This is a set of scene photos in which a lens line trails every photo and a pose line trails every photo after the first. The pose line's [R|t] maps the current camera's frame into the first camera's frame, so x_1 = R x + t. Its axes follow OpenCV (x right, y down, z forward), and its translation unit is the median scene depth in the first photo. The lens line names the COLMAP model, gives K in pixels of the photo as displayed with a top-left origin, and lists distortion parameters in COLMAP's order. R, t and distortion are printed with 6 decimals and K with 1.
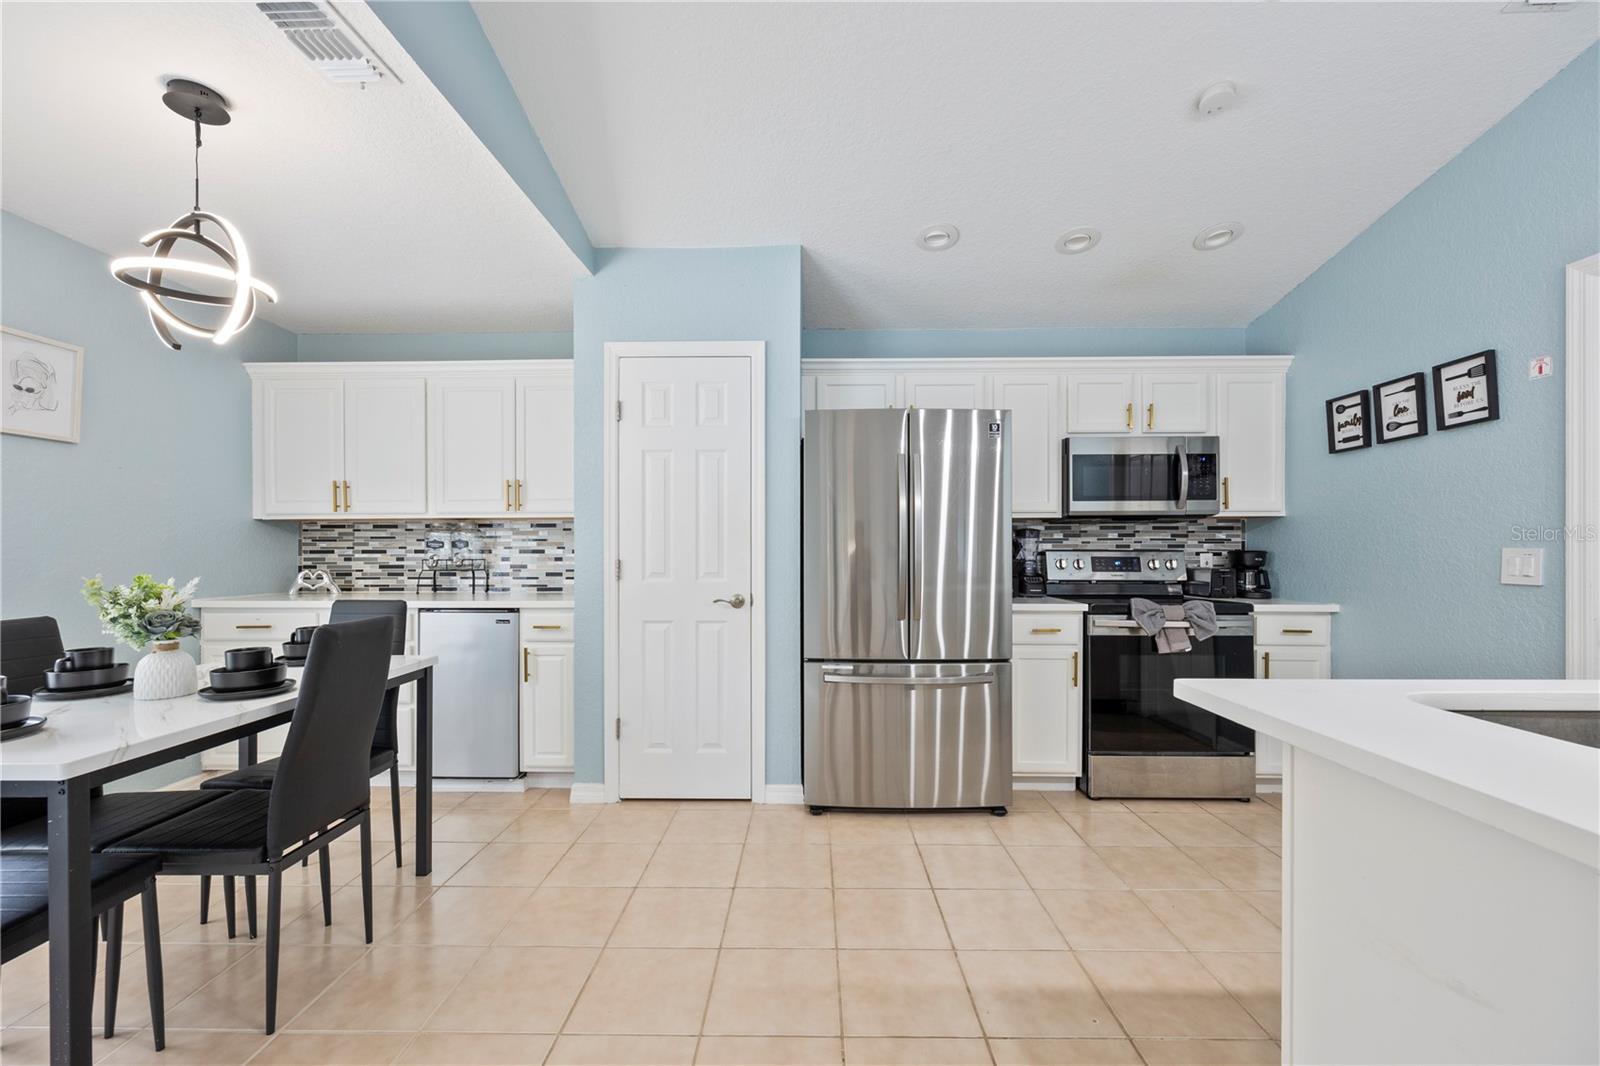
lens RADIAL K [[649.9, 0, 800.0], [0, 649.9, 550.4], [0, 0, 1]] dist [-0.000832, -0.000186]
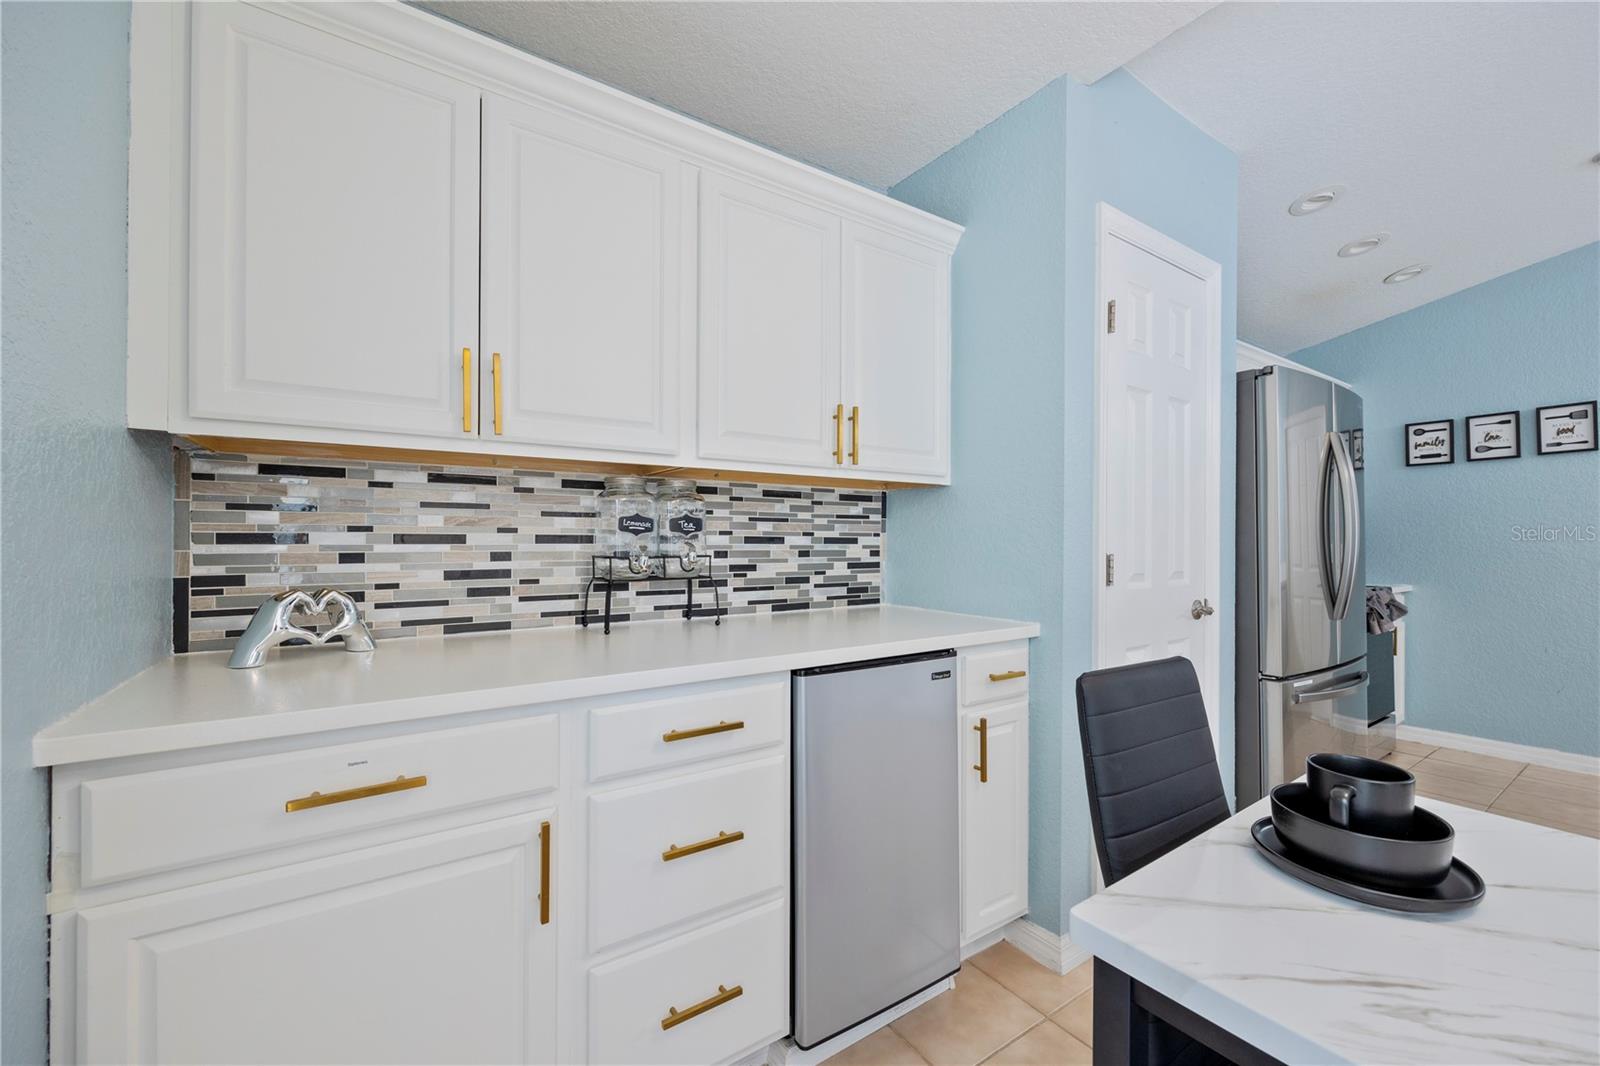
lens RADIAL K [[645.2, 0, 802.8], [0, 645.2, 535.8], [0, 0, 1]] dist [-0.001119, 0.000017]
pose [[0.813204, 0.008491, 0.581916, -0.778251], [-0.005771, 0.999962, -0.006527, 0.001506], [-0.581950, 0.001949, 0.813222, 0.590188]]
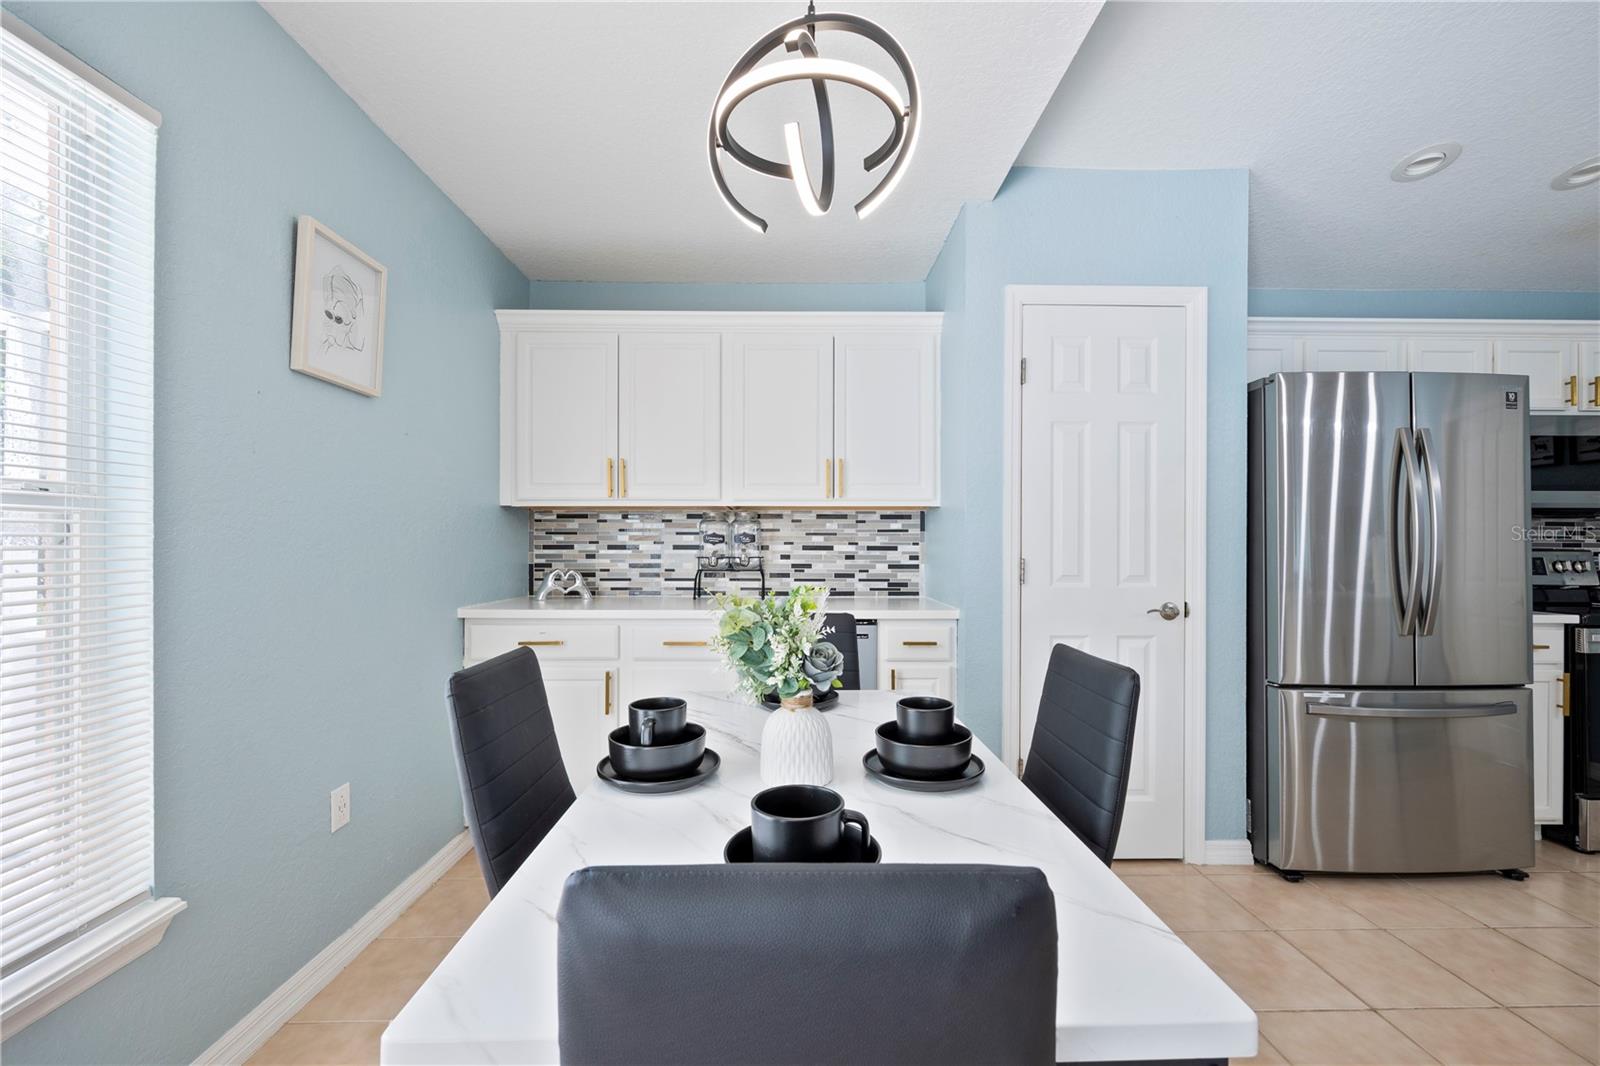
lens RADIAL K [[649.0, 0, 803.8], [0, 649.0, 544.7], [0, 0, 1]] dist [-0.001845, 0.000031]
pose [[0.999307, 0.005066, 0.036888, -0.508483], [-0.004910, 0.999979, -0.004322, 0.001442], [-0.036909, 0.004138, 0.999310, 0.193232]]
